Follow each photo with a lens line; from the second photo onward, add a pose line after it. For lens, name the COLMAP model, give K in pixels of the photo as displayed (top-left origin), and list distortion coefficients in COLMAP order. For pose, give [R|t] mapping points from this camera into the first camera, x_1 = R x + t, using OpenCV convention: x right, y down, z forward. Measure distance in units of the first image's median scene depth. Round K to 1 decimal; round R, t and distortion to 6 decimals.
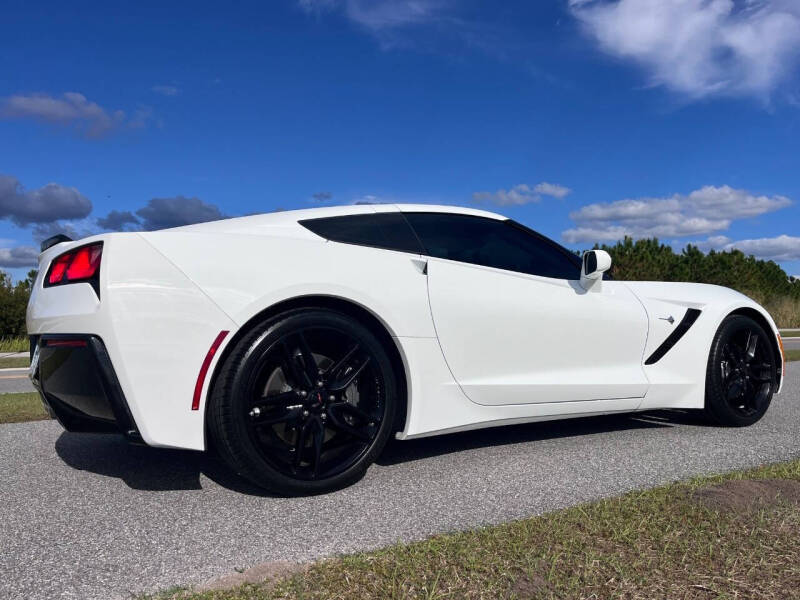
lens RADIAL K [[618.3, 0, 371.3], [0, 618.3, 335.2], [0, 0, 1]] dist [0.052417, -0.074010]
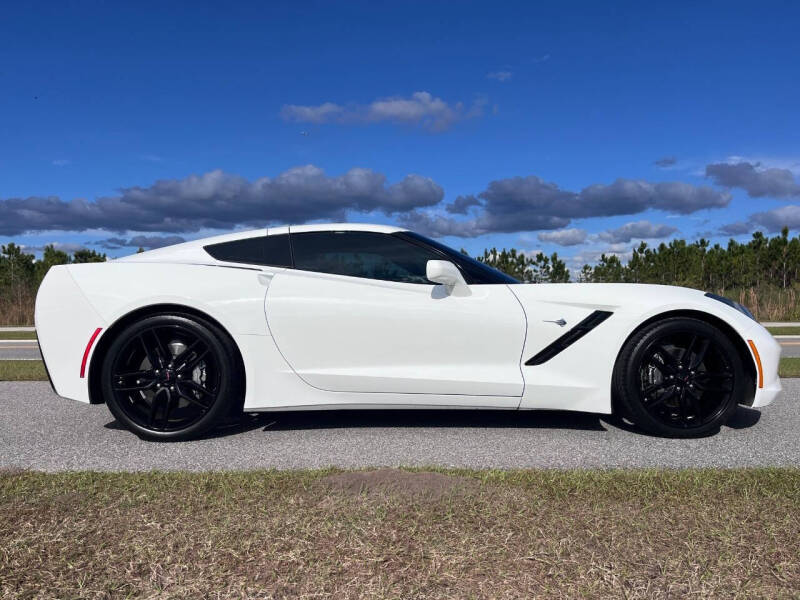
lens RADIAL K [[618.3, 0, 400.6], [0, 618.3, 332.4], [0, 0, 1]] dist [0.052417, -0.074010]
pose [[0.875684, 0.032396, -0.481797, 0.712431], [-0.015931, 0.999142, 0.038227, -0.041158], [0.482622, -0.025799, 0.875449, 0.001380]]
